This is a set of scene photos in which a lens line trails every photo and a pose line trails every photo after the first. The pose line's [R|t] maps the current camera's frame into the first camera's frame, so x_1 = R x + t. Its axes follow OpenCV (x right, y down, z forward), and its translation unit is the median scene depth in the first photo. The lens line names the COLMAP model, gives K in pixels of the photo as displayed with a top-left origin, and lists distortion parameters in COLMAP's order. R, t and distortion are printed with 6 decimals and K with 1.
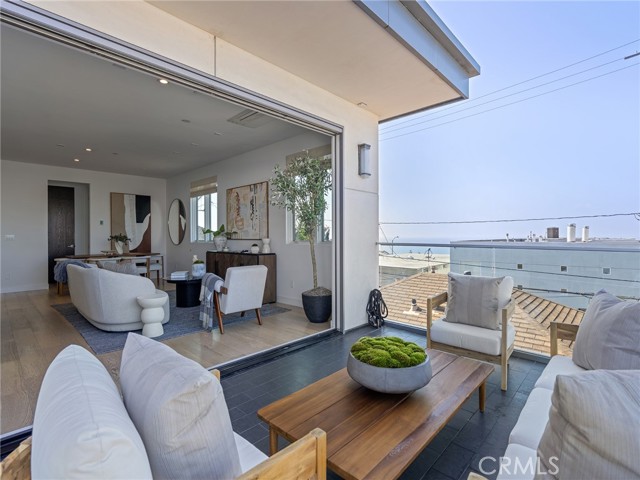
lens RADIAL K [[319.0, 0, 318.1], [0, 319.0, 239.2], [0, 0, 1]] dist [0.000411, 0.000692]
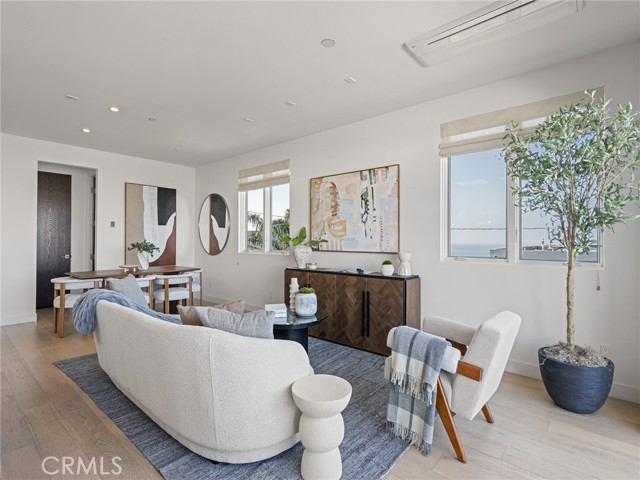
lens RADIAL K [[328.3, 0, 323.7], [0, 328.3, 240.0], [0, 0, 1]] dist [-0.002219, -0.000580]
pose [[0.998247, 0.009384, 0.058437, -0.275991], [-0.008653, 0.999881, -0.012763, -0.012830], [-0.058550, 0.012235, 0.998210, 0.266530]]
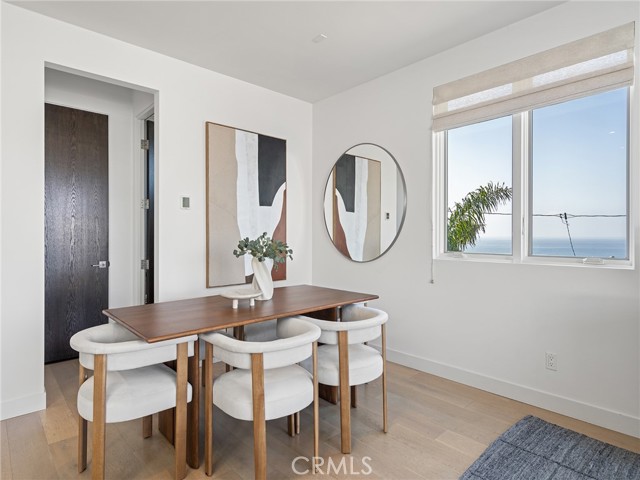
lens RADIAL K [[373.1, 0, 319.3], [0, 373.1, 238.5], [0, 0, 1]] dist [0.000157, -0.002040]
pose [[0.997833, 0.006658, -0.065462, -0.551795], [-0.006891, 0.999971, -0.003333, -0.012080], [0.065438, 0.003777, 0.997850, 0.650803]]
